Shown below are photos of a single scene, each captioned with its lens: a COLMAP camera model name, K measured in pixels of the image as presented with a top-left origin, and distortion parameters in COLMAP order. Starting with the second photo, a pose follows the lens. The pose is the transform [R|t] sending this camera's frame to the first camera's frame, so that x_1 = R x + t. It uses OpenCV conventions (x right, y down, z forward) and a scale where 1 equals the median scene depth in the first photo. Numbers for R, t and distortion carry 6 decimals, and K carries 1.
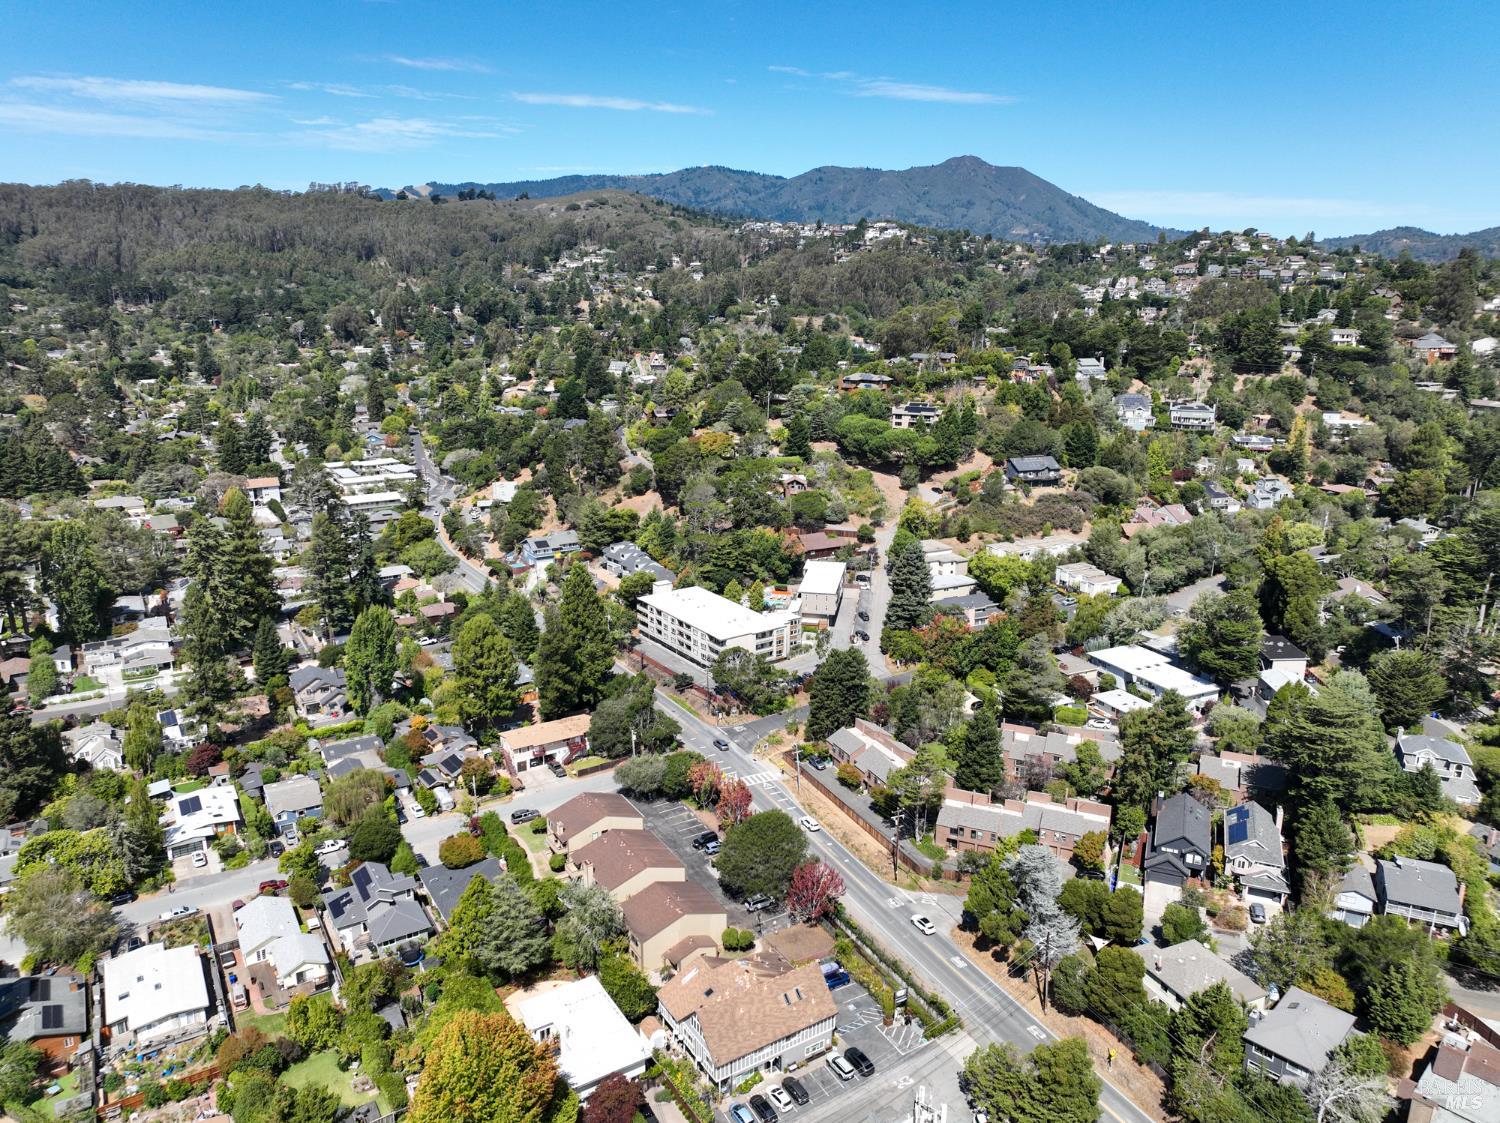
lens RADIAL K [[1054.1, 0, 744.5], [0, 1054.1, 555.2], [0, 0, 1]] dist [-0.004755, 0.019831]
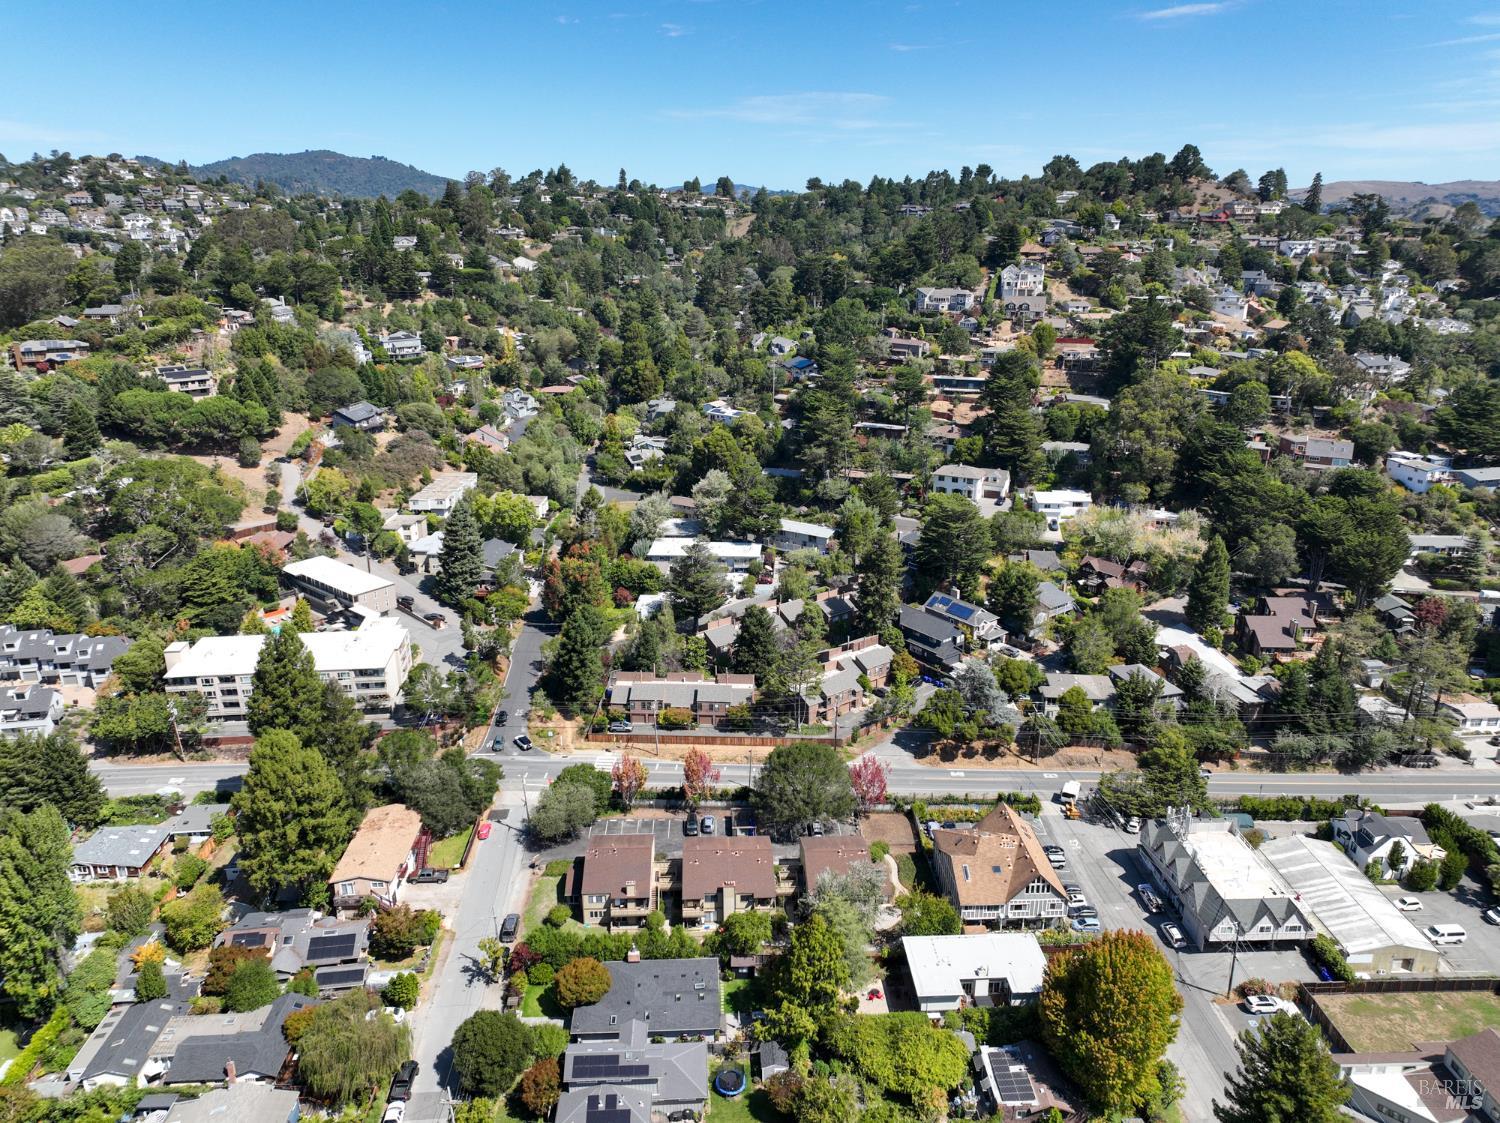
lens RADIAL K [[1054.1, 0, 744.5], [0, 1054.1, 555.2], [0, 0, 1]] dist [-0.004755, 0.019831]
pose [[0.484356, -0.281333, 0.828403, -0.412019], [0.230597, 0.954455, 0.189314, -0.070411], [-0.843933, 0.099332, 0.527171, 0.255735]]
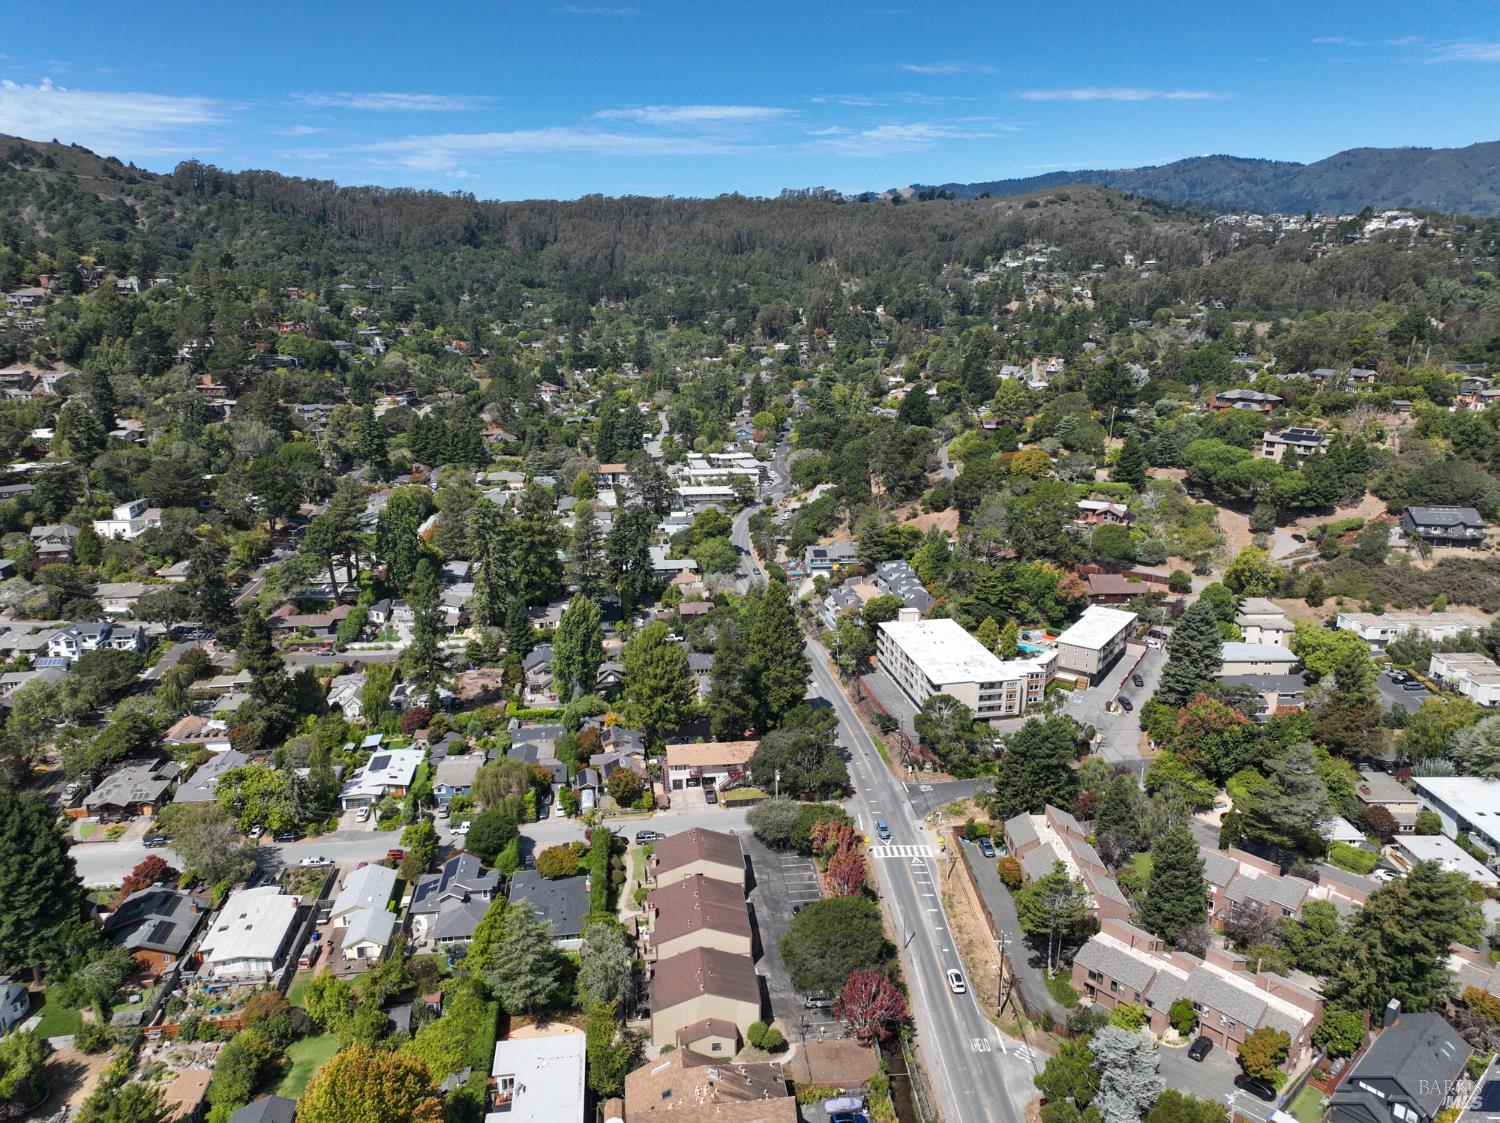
lens RADIAL K [[1054.1, 0, 744.5], [0, 1054.1, 555.2], [0, 0, 1]] dist [-0.004755, 0.019831]
pose [[0.907944, 0.105668, -0.405551, 0.139608], [-0.105591, 0.994152, 0.022634, -0.023893], [0.405571, 0.022272, 0.913792, 0.090756]]
